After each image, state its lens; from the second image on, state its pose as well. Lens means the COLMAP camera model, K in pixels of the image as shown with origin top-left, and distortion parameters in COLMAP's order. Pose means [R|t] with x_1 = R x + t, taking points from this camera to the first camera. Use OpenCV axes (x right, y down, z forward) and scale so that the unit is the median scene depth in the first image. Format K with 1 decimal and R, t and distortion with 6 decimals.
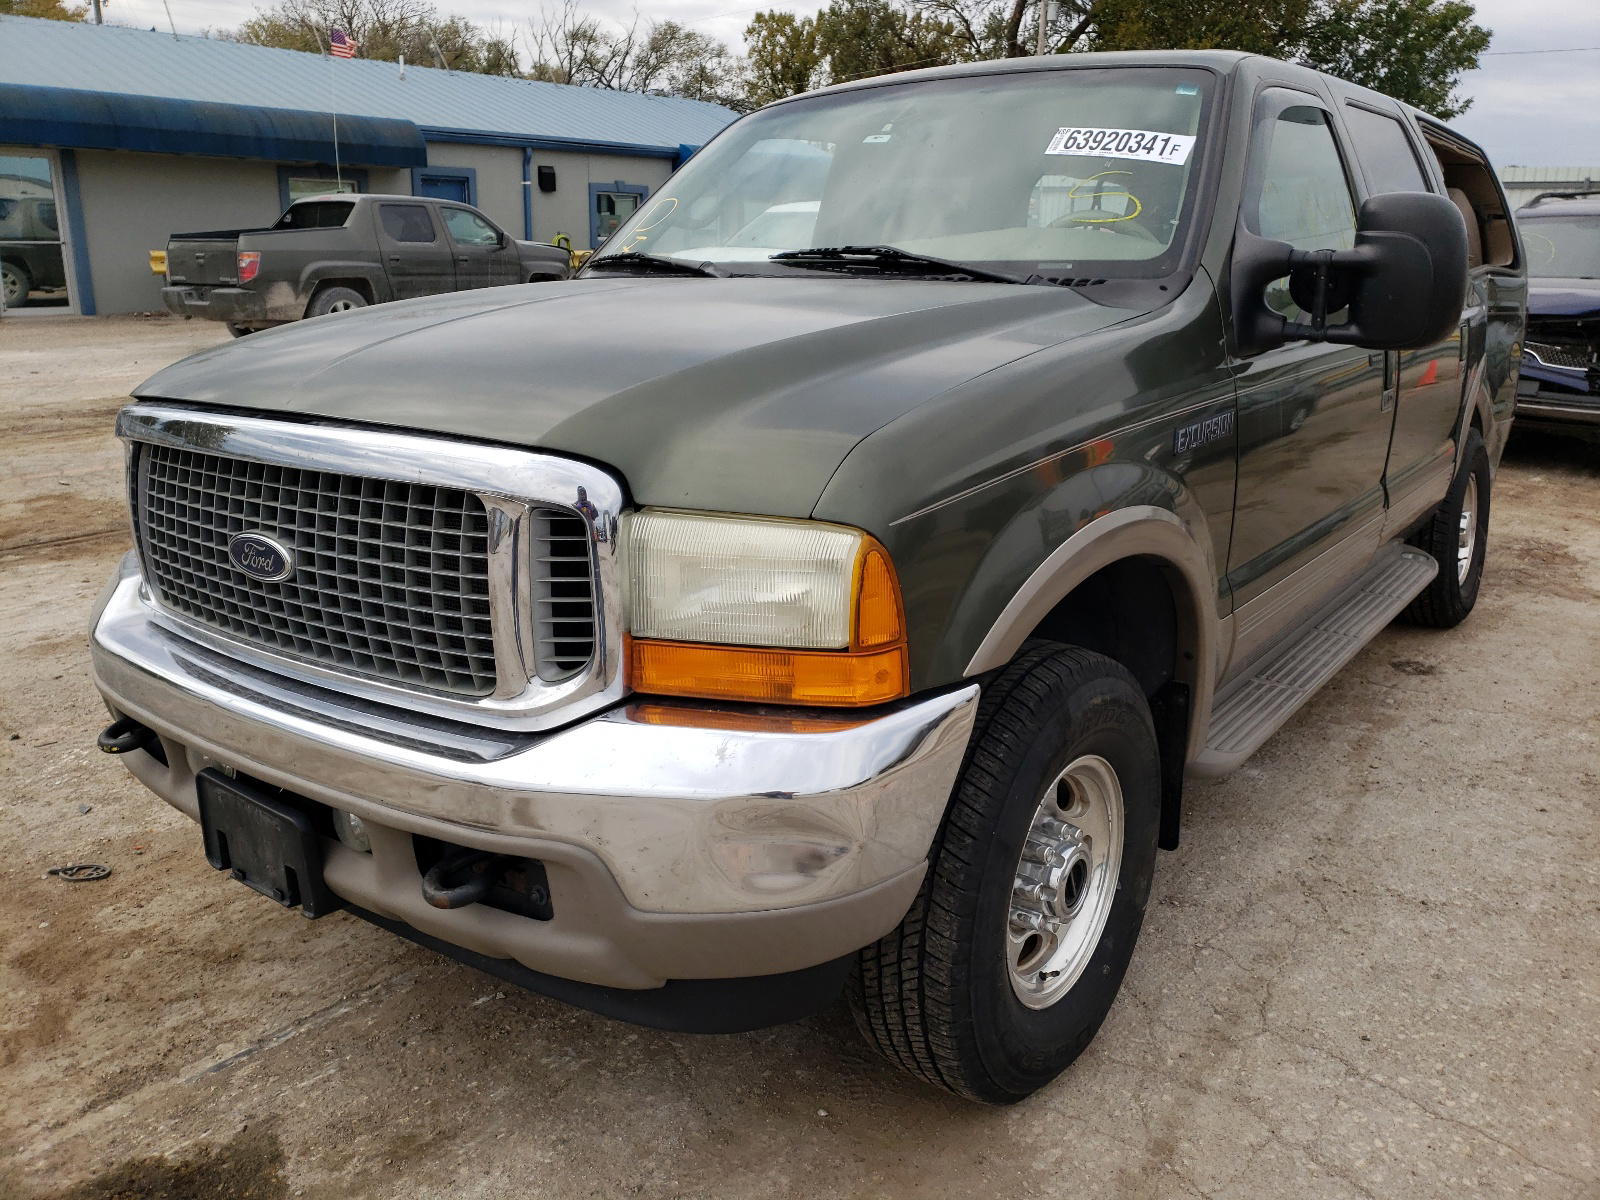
lens RADIAL K [[1279.0, 0, 780.3], [0, 1279.0, 599.8], [0, 0, 1]] dist [0.021239, 0.011579]
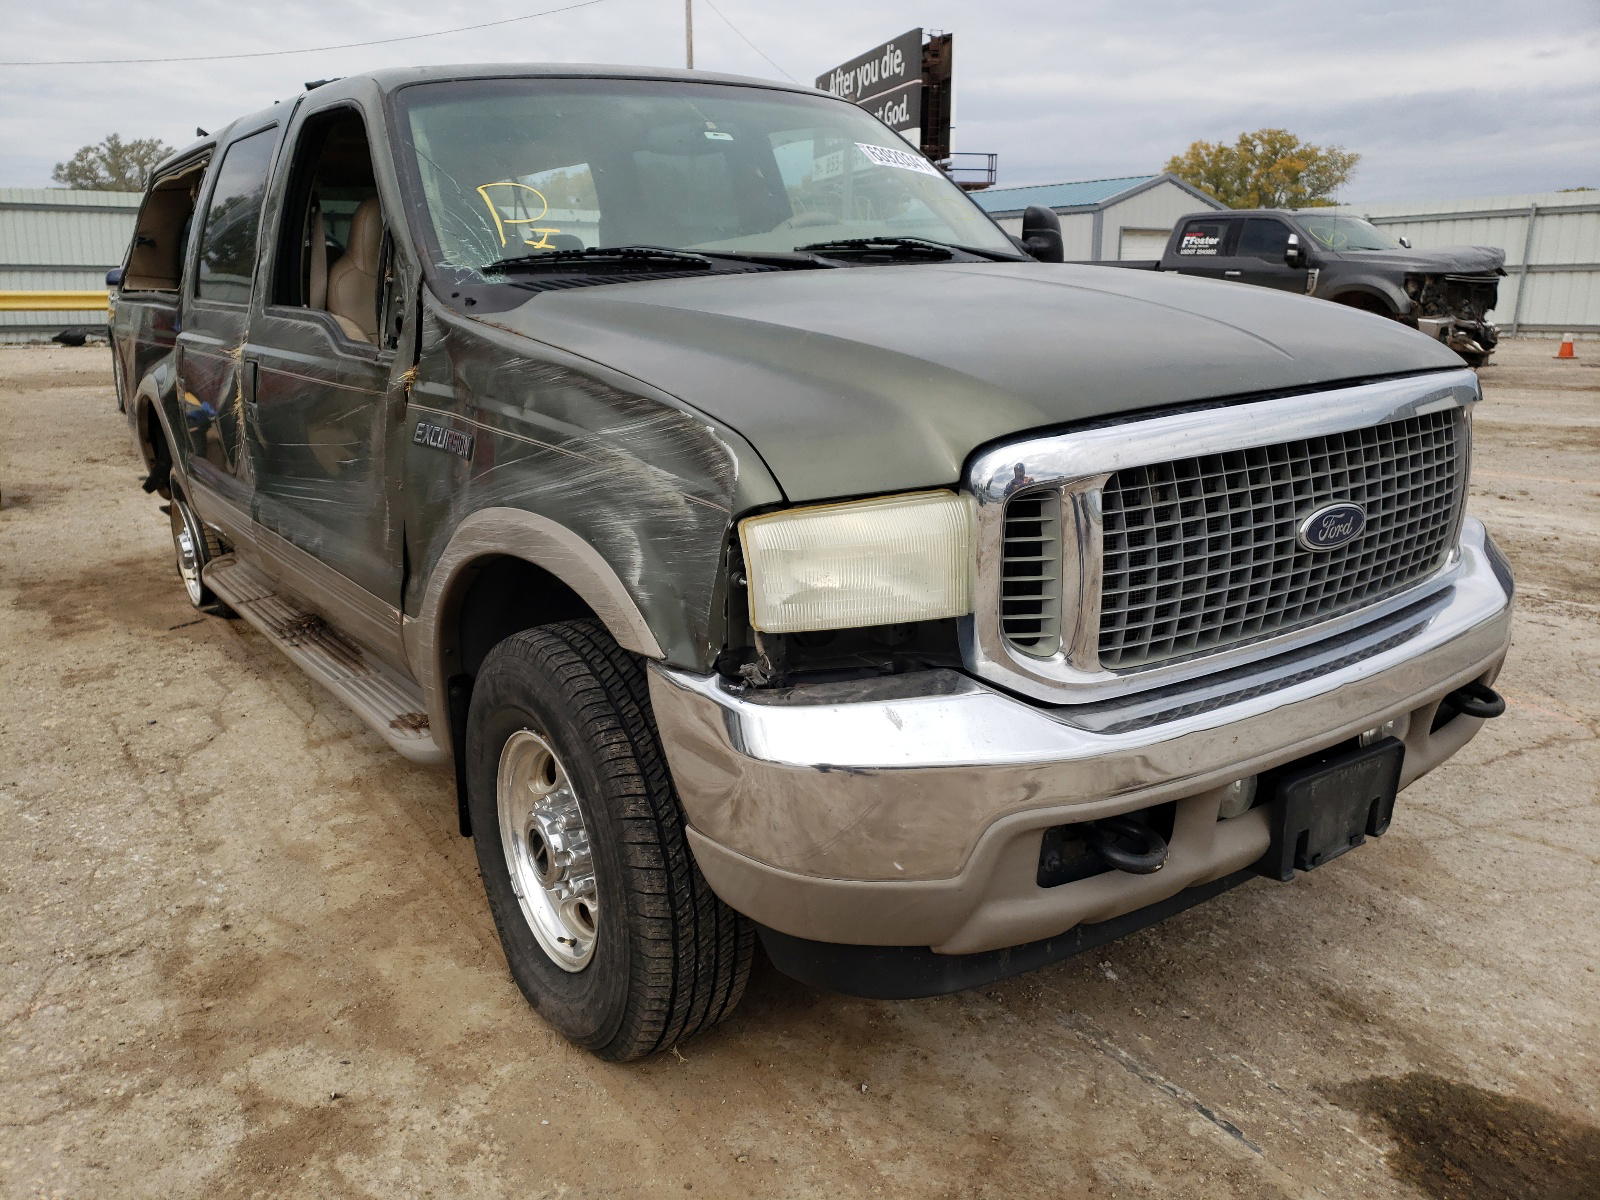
lens RADIAL K [[1279.0, 0, 780.3], [0, 1279.0, 599.8], [0, 0, 1]] dist [0.021239, 0.011579]
pose [[0.285003, -0.263642, 0.921557, -1.257455], [0.280873, 0.942198, 0.182683, -0.243494], [-0.916452, 0.206775, 0.342579, 0.899011]]
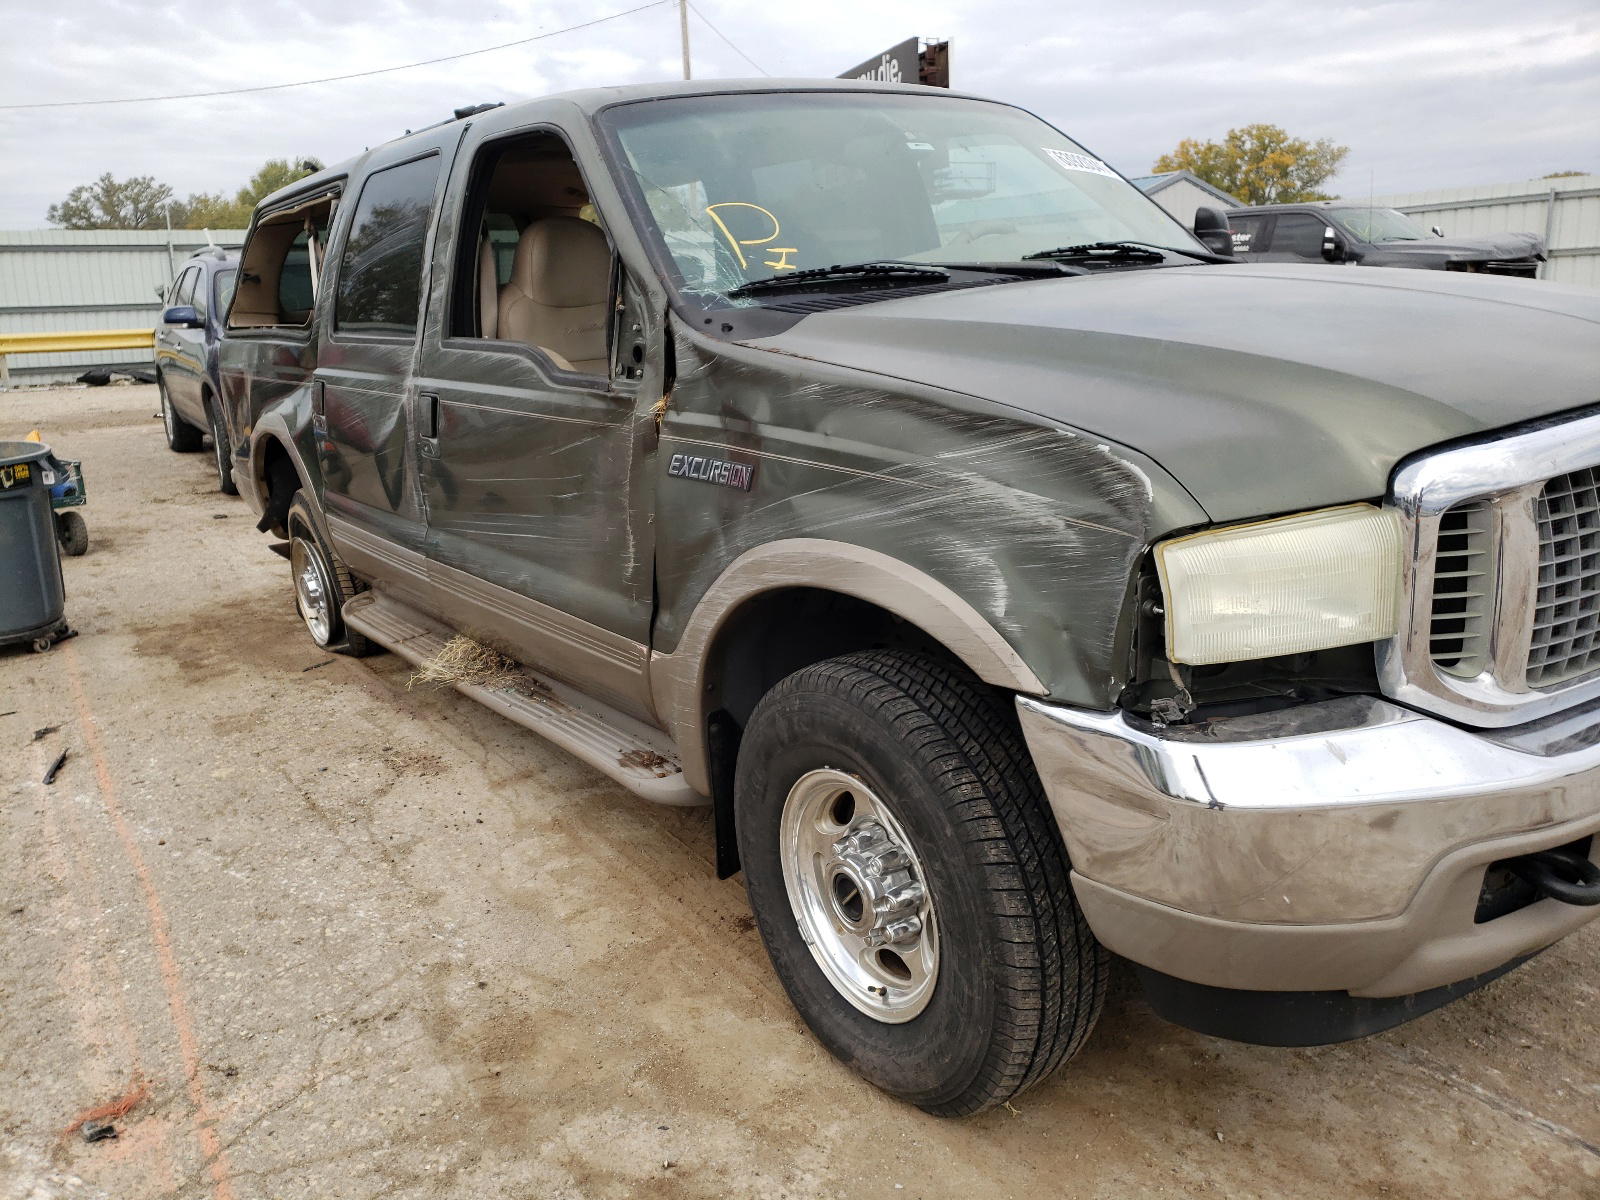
lens RADIAL K [[1281.6, 0, 800.0], [0, 1281.6, 600.0], [0, 0, 1]] dist [0.016631, 0.012628]
pose [[0.273144, -0.265665, 0.924562, -1.274436], [0.316311, 0.932470, 0.174489, -0.310695], [-0.908482, 0.244789, 0.338731, 1.103055]]
